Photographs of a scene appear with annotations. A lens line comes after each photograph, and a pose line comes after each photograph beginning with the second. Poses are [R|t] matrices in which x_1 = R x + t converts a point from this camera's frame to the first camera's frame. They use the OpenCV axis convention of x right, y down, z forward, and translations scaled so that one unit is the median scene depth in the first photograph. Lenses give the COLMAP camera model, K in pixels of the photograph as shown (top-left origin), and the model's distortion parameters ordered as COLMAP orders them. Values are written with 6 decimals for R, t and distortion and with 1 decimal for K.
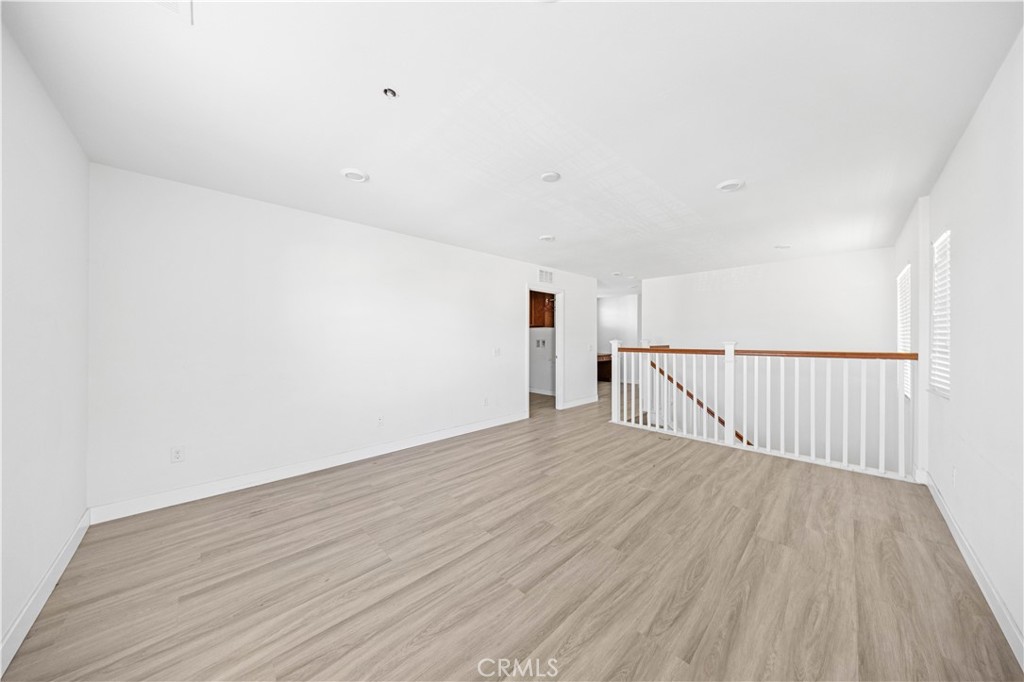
lens RADIAL K [[316.5, 0, 510.1], [0, 316.5, 338.9], [0, 0, 1]] dist [0.000020, -0.000003]
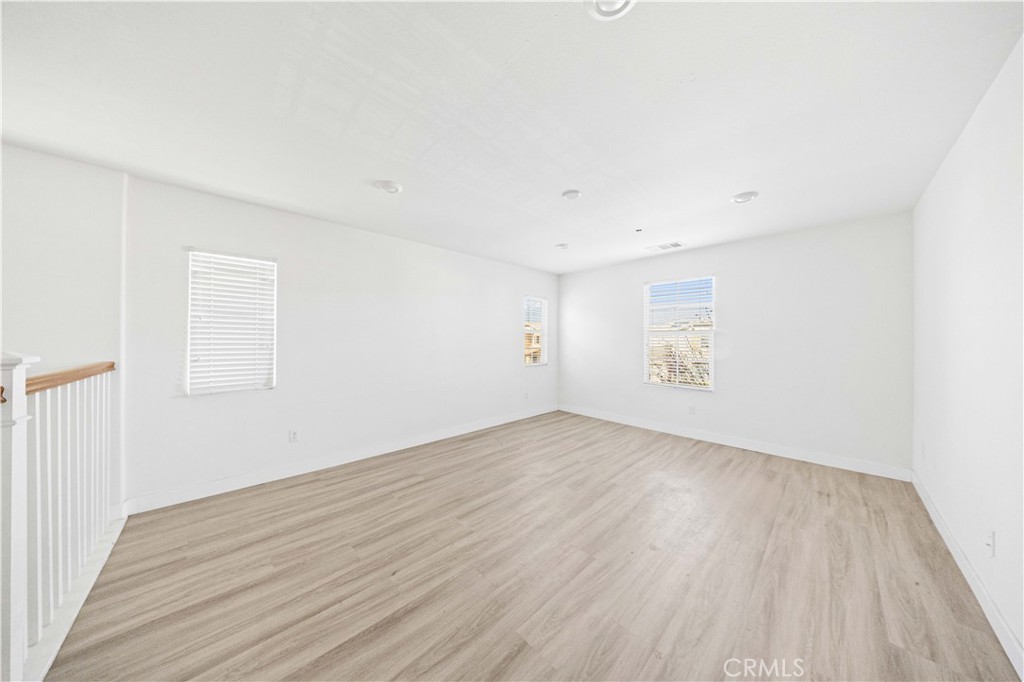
lens RADIAL K [[316.5, 0, 513.5], [0, 316.5, 341.4], [0, 0, 1]] dist [0.000020, -0.000003]
pose [[-0.999916, -0.004428, -0.012158, 0.322917], [-0.004556, 0.999934, 0.010501, -0.013644], [0.012110, 0.010556, -0.999871, 1.963711]]
